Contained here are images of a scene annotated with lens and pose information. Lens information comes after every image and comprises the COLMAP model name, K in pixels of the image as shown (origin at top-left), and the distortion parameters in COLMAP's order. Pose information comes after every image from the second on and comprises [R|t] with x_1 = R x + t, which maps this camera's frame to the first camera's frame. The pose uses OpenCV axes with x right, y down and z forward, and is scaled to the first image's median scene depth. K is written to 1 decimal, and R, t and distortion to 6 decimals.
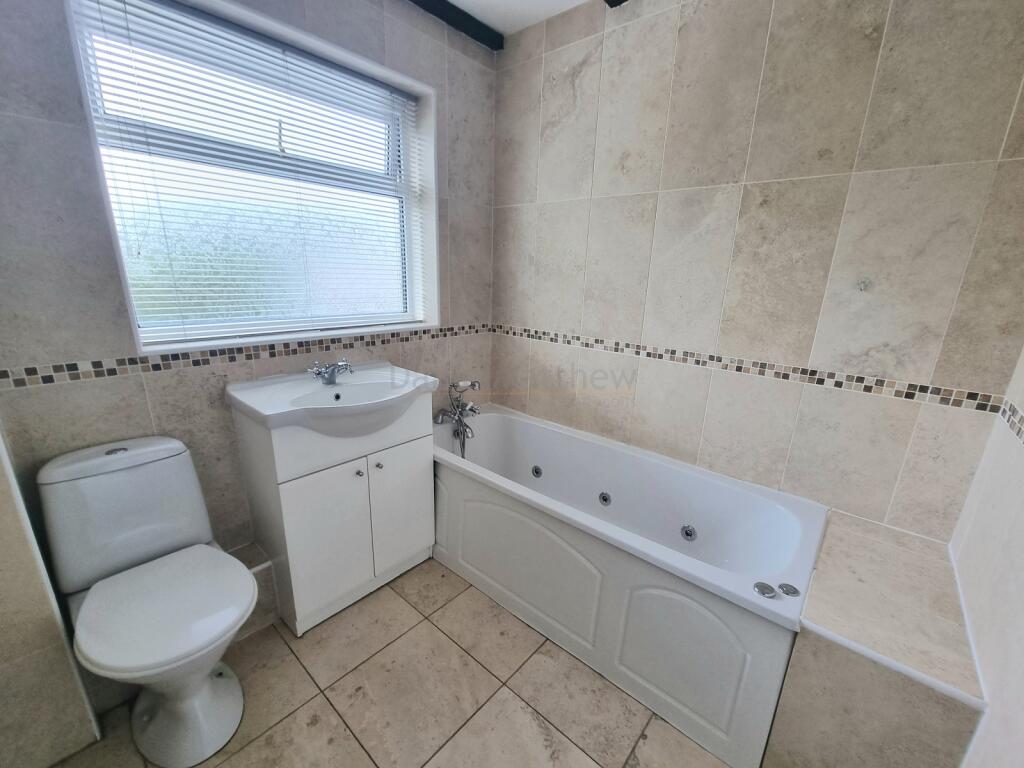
lens RADIAL K [[425.5, 0, 519.4], [0, 425.5, 399.4], [0, 0, 1]] dist [0.007532, -0.001006]
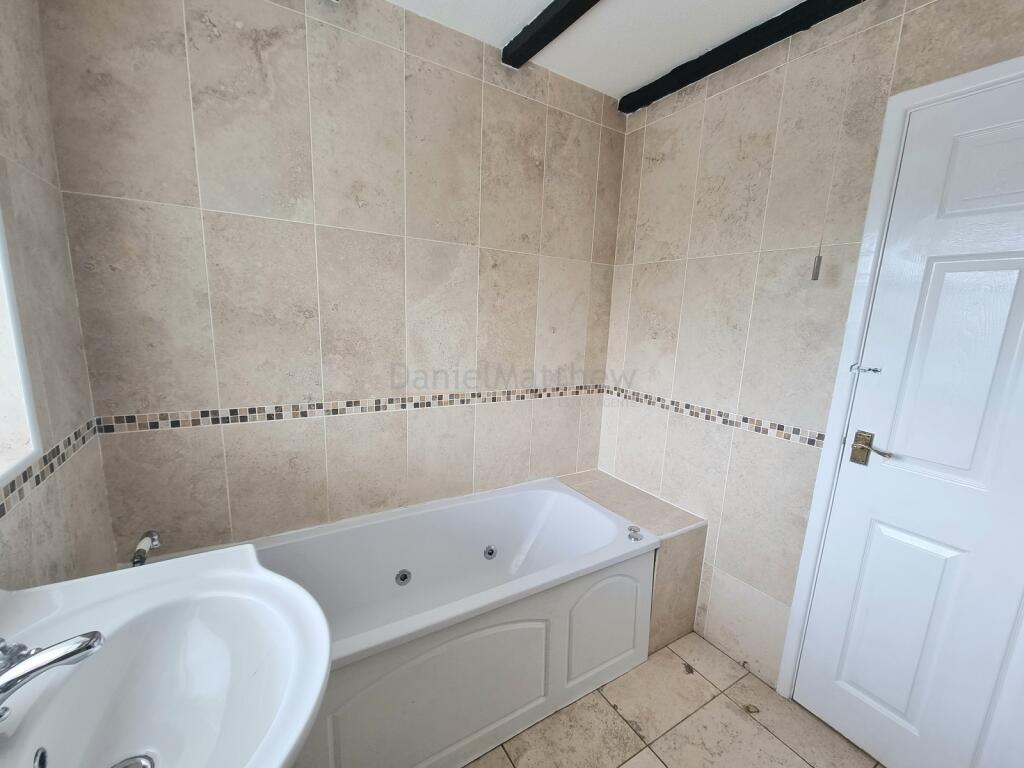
lens RADIAL K [[425.5, 0, 519.4], [0, 425.5, 399.4], [0, 0, 1]] dist [0.007532, -0.001006]
pose [[0.297547, -0.211243, 0.931044, -0.577763], [0.239739, 0.960498, 0.141310, -0.225167], [-0.924117, 0.181161, 0.336436, 0.540031]]
